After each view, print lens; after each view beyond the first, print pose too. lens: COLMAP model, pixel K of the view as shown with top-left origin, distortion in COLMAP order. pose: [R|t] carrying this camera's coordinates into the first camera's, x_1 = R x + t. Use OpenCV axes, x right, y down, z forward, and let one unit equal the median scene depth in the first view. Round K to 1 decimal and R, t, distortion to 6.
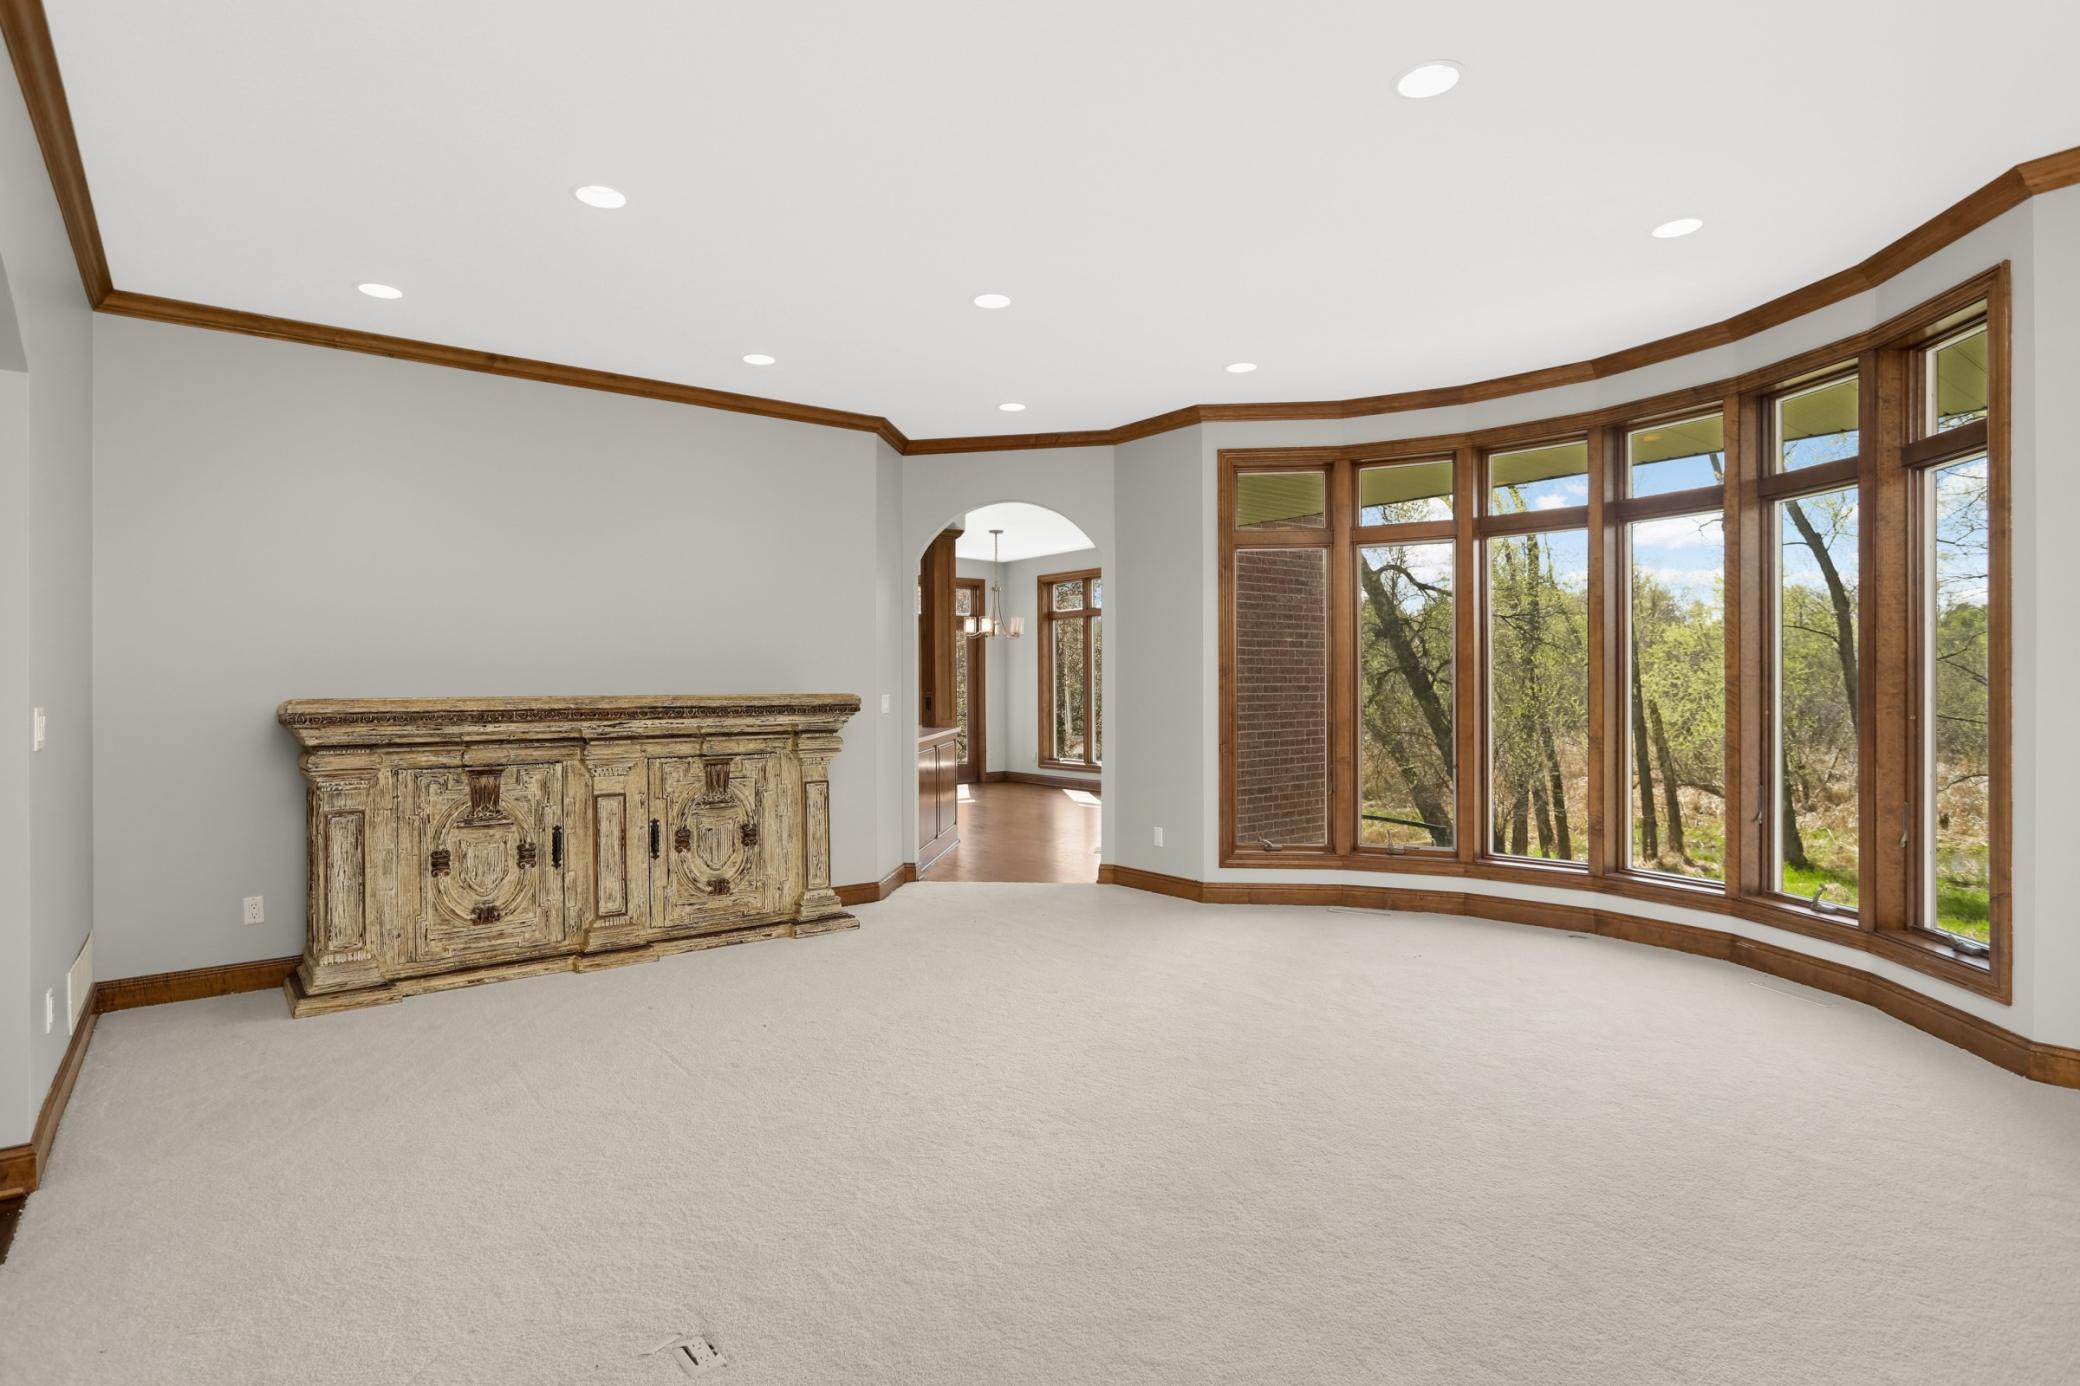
lens RADIAL K [[1112.0, 0, 1036.0], [0, 1112.0, 691.2], [0, 0, 1]] dist [0.001885, 0.000695]
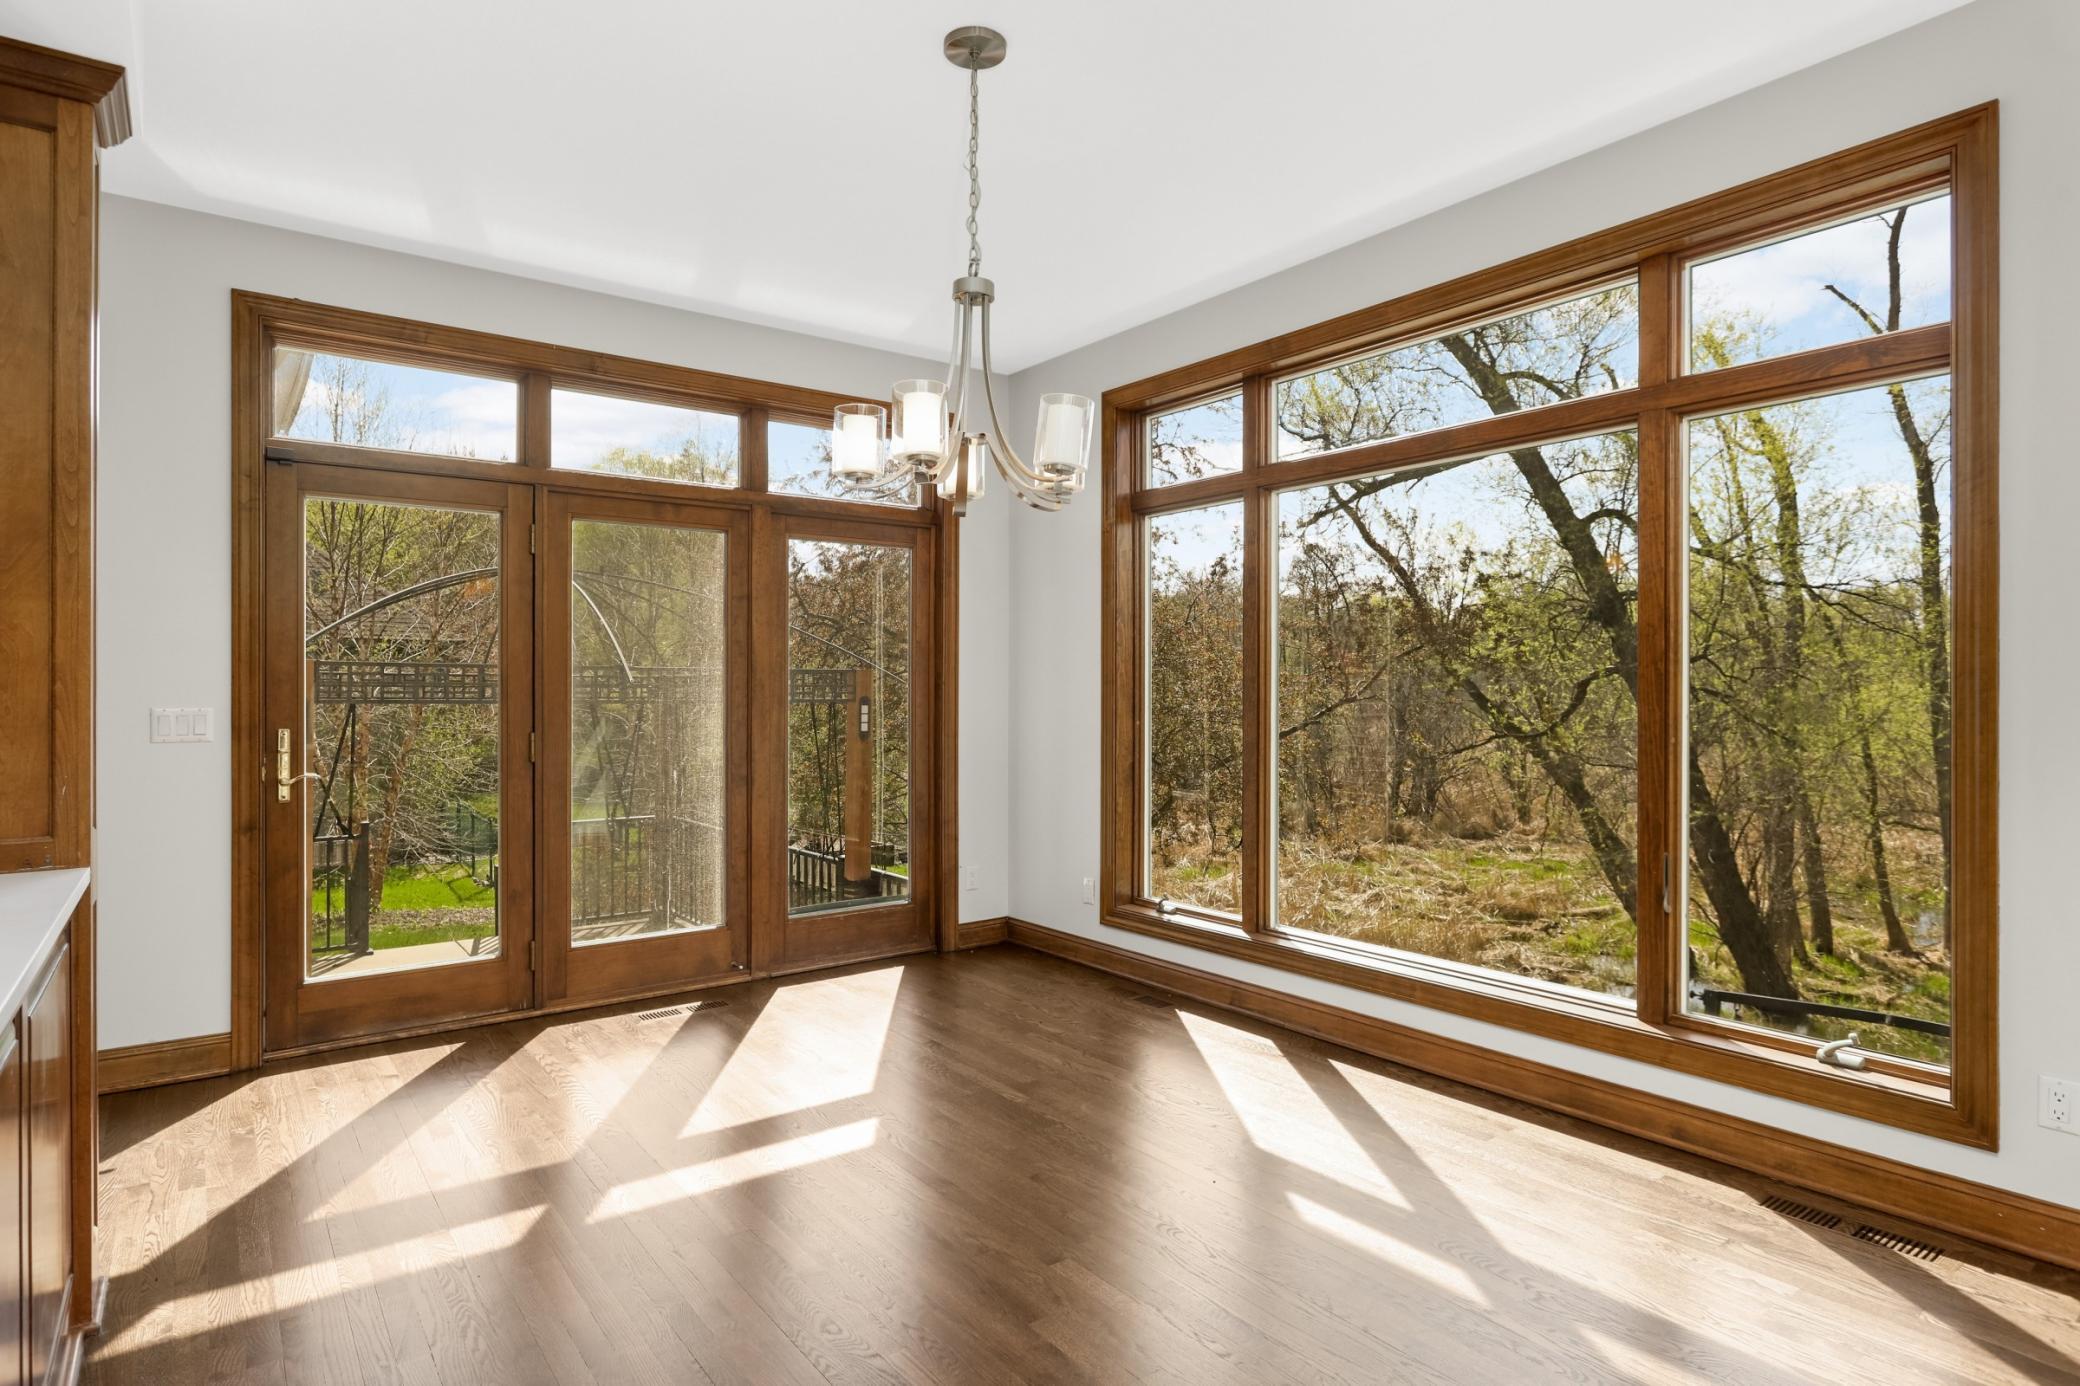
lens RADIAL K [[1112.0, 0, 1044.3], [0, 1112.0, 696.5], [0, 0, 1]] dist [0.001885, 0.000695]
pose [[0.999978, 0.006286, 0.001953, -0.017321], [-0.006286, 0.999980, 0.000232, -0.005391], [-0.001952, -0.000245, 0.999998, 0.626946]]
